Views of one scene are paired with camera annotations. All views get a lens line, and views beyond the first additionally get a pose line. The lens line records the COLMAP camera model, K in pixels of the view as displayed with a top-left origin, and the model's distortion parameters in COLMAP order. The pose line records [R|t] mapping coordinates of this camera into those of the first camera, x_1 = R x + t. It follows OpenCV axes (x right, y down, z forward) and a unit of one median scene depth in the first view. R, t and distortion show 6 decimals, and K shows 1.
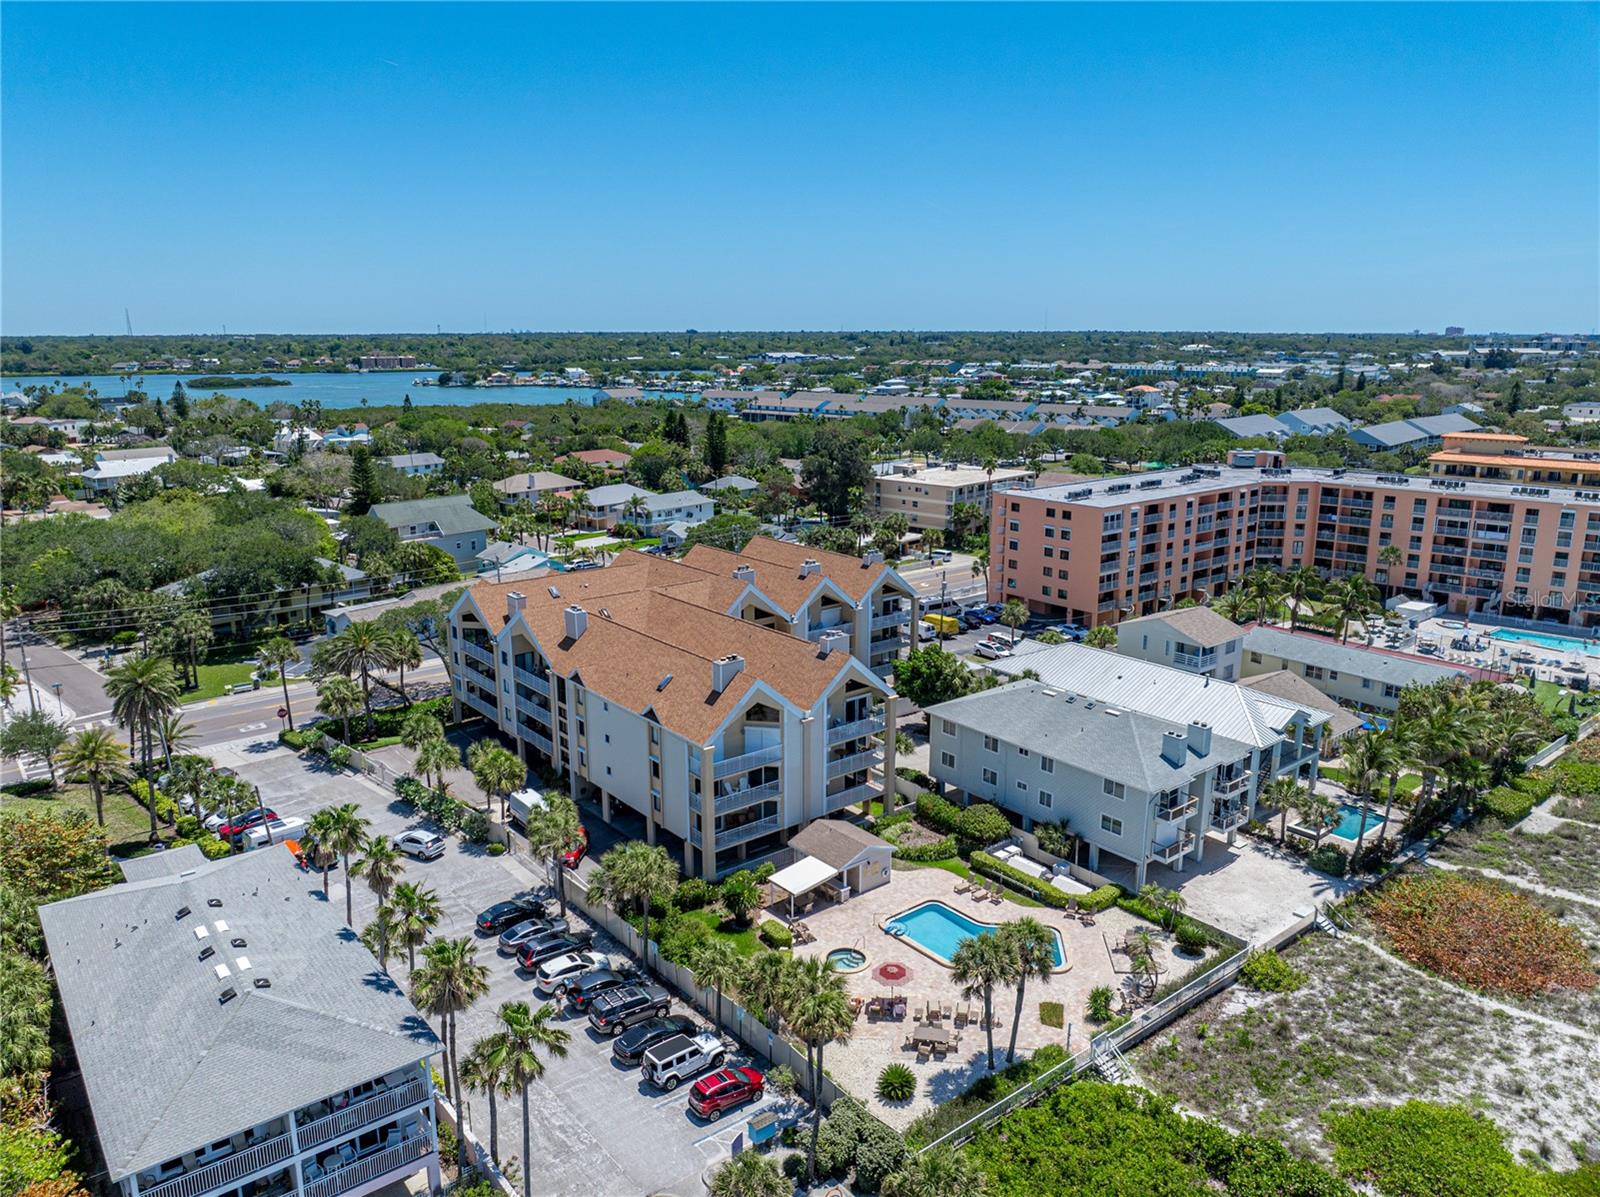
lens RADIAL K [[1120.7, 0, 806.2], [0, 1120.7, 596.6], [0, 0, 1]] dist [-0.023977, 0.006728]
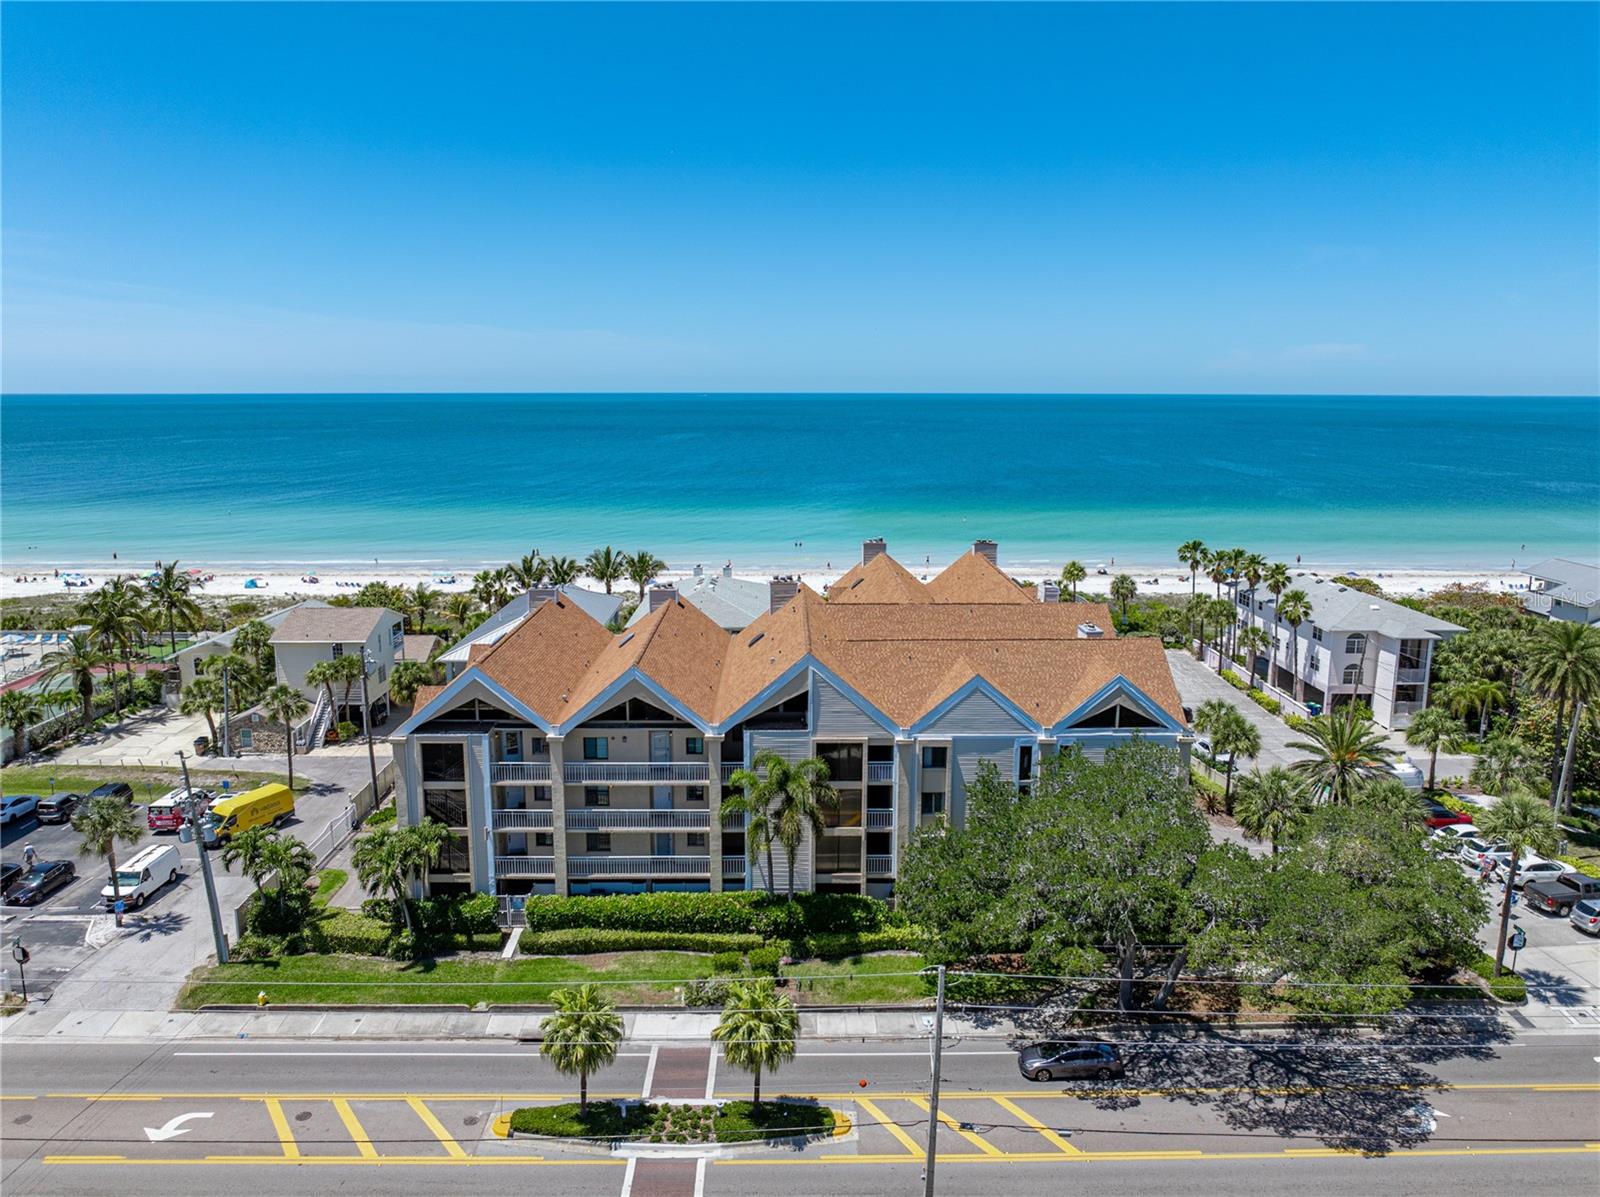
lens RADIAL K [[1147.8, 0, 800.0], [0, 1147.8, 598.5], [0, 0, 1]] dist [-0.039771, 0.024412]
pose [[-0.781863, -0.109943, 0.613679, -0.386985], [0.144476, 0.925582, 0.349893, -0.200948], [-0.606479, 0.362231, -0.707794, 1.134447]]
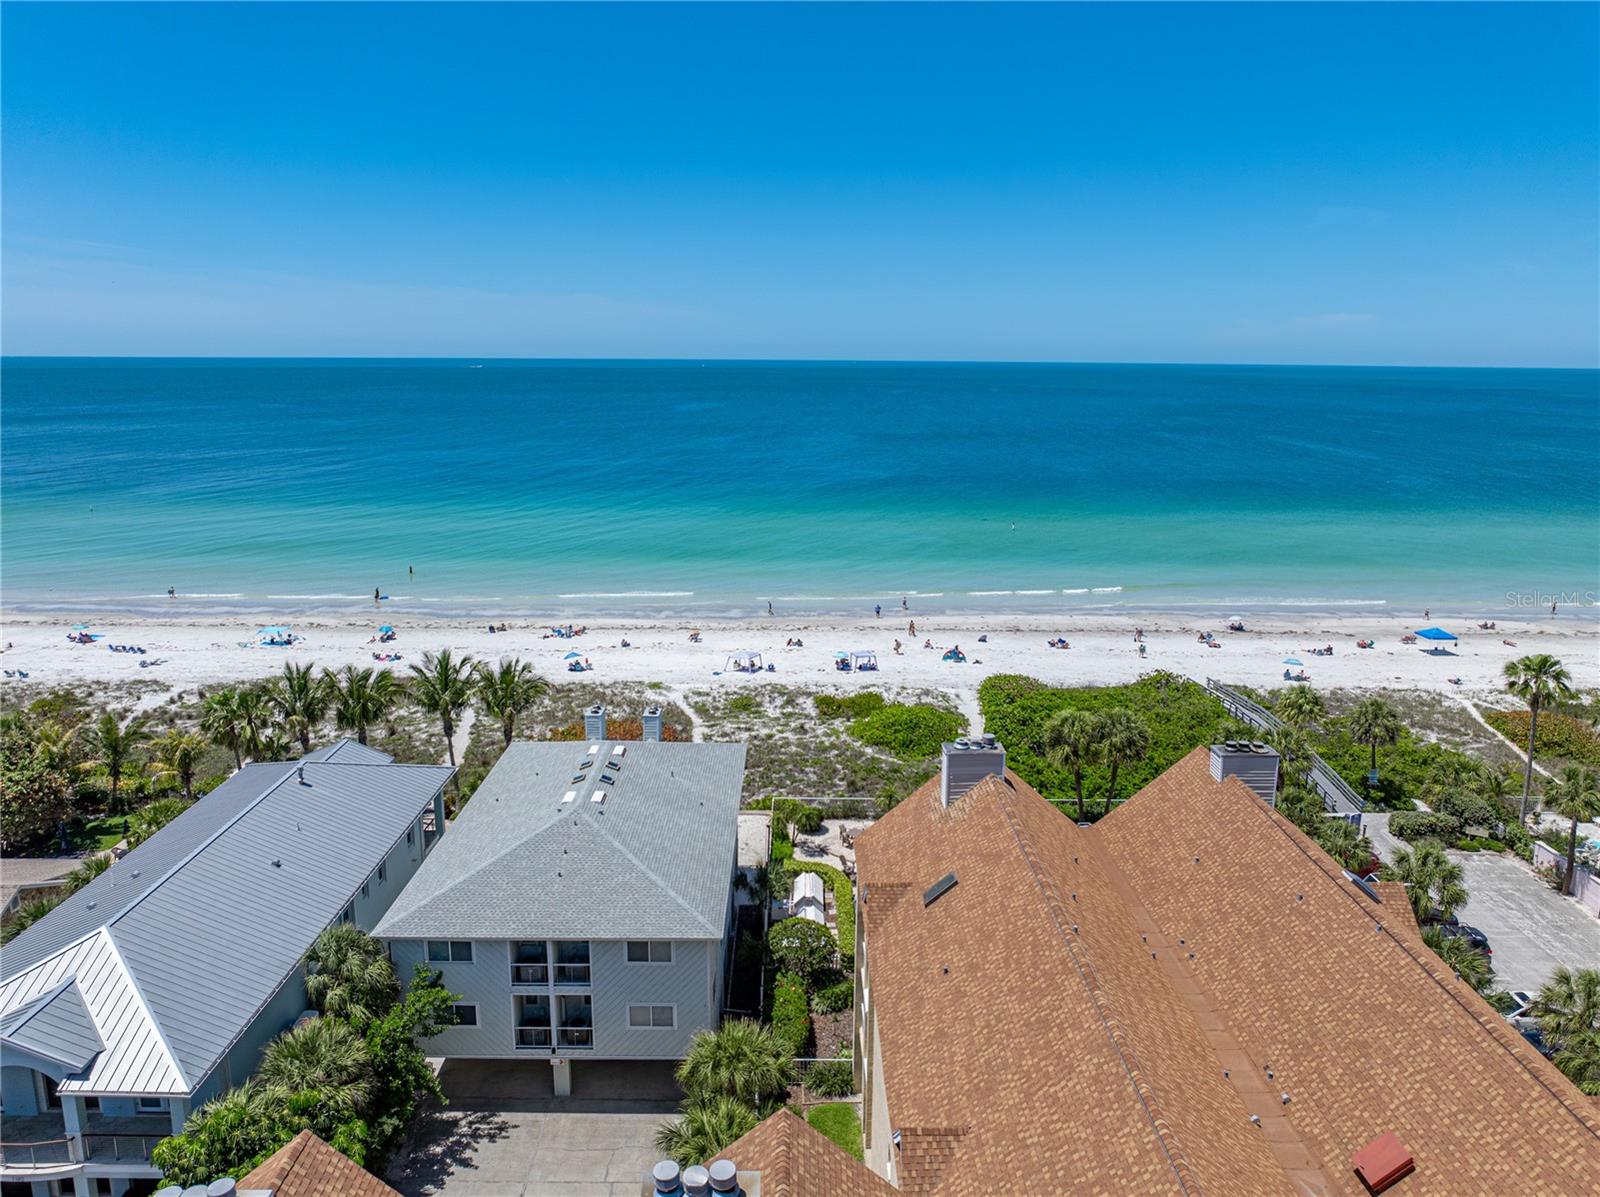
lens RADIAL K [[1139.3, 0, 797.5], [0, 1139.3, 593.7], [0, 0, 1]] dist [-0.041063, 0.027907]
pose [[-0.776993, -0.131232, 0.615678, -0.120861], [0.140034, 0.917492, 0.372289, -0.126016], [-0.613736, 0.375482, -0.694508, 0.803395]]
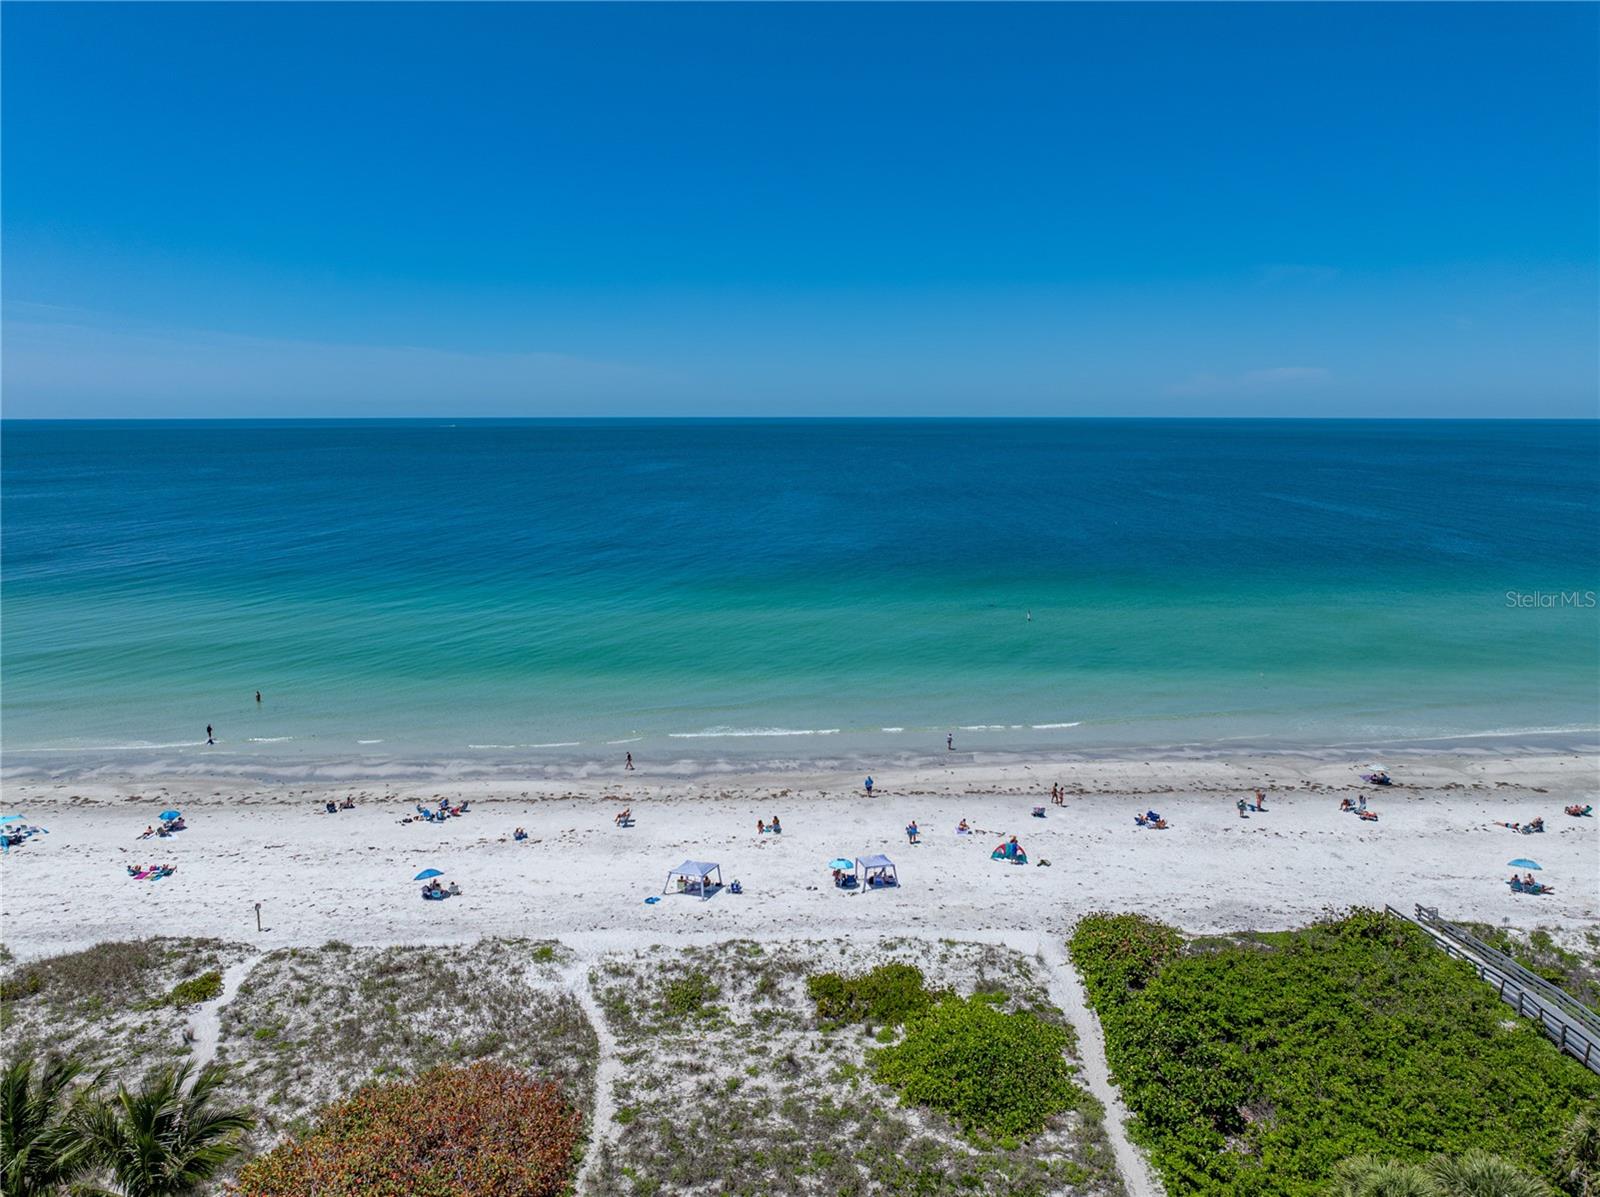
lens RADIAL K [[1147.8, 0, 800.0], [0, 1147.8, 598.5], [0, 0, 1]] dist [-0.039771, 0.024412]
pose [[-0.798354, -0.092919, 0.594976, 0.052049], [0.140995, 0.931717, 0.334700, -0.078489], [-0.585450, 0.351097, -0.730739, 0.602618]]
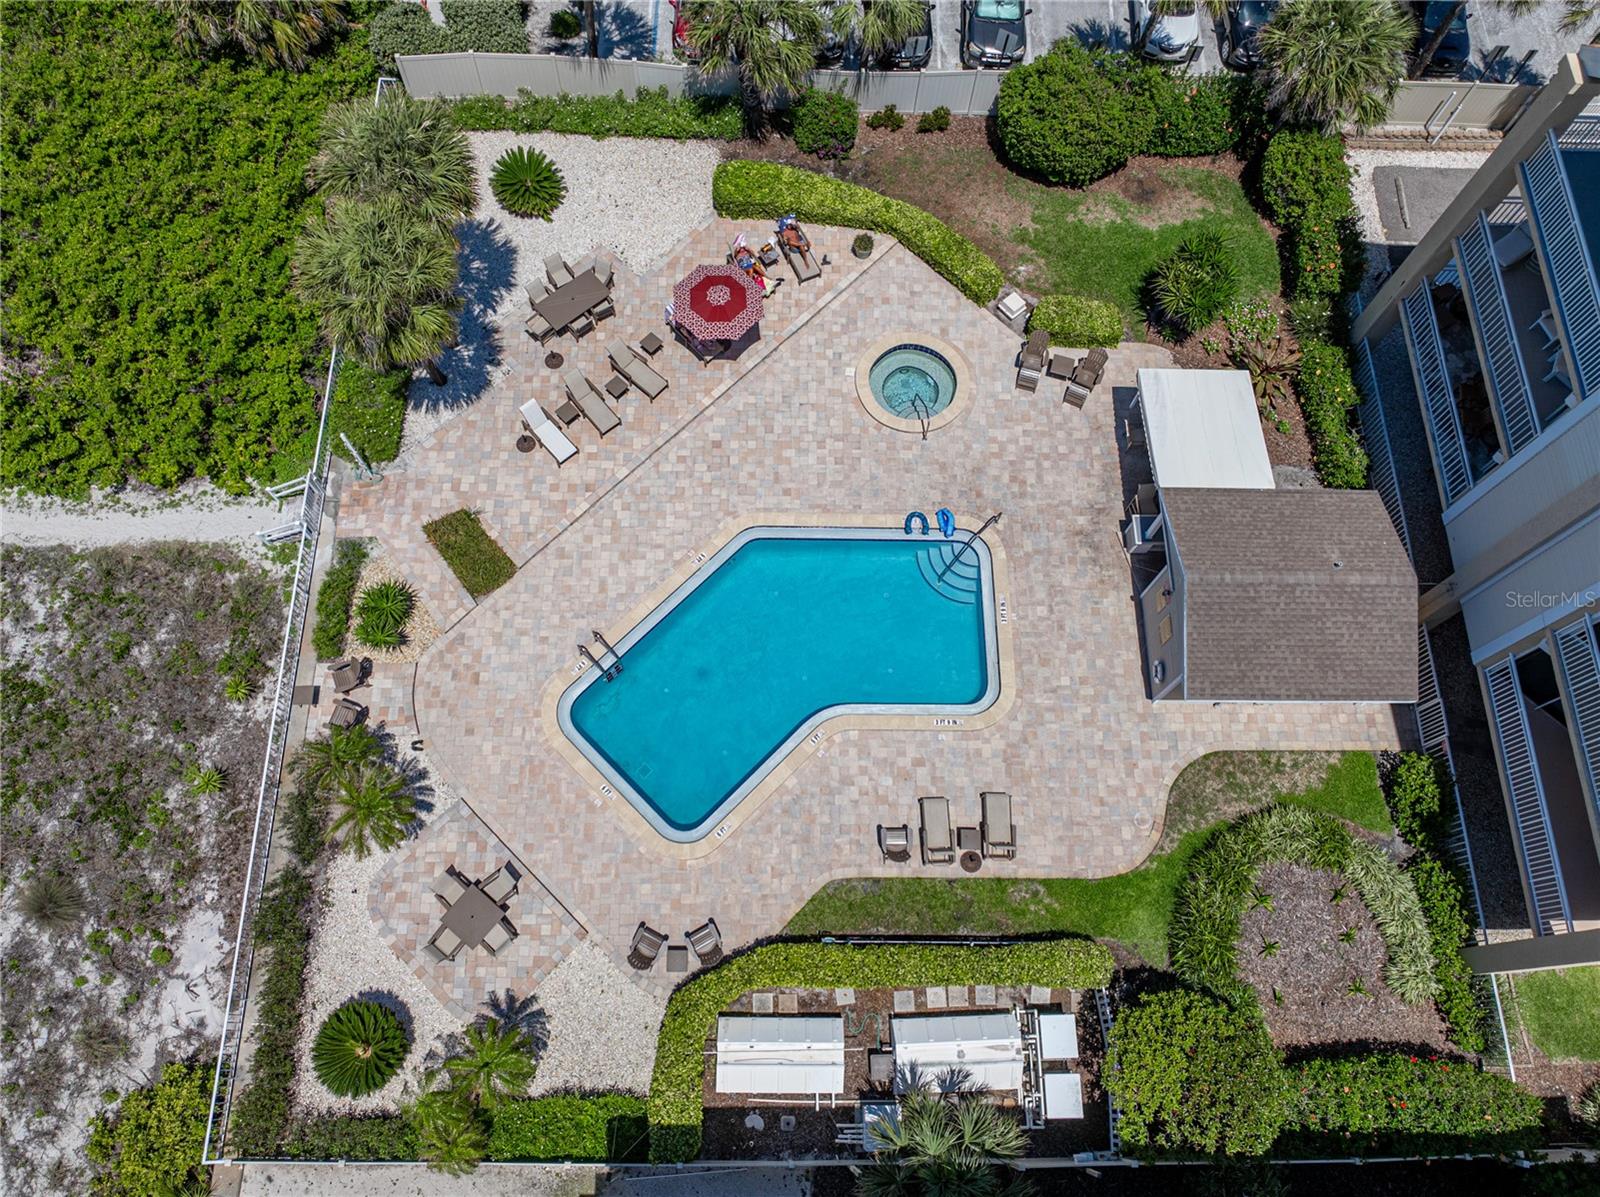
lens RADIAL K [[1162.0, 0, 795.0], [0, 1162.0, 603.8], [0, 0, 1]] dist [-0.039260, 0.027653]
pose [[-0.627300, 0.724243, -0.286299, 0.128343], [-0.205338, 0.200801, 0.957870, -0.046218], [0.751220, 0.659660, 0.022752, 0.492245]]
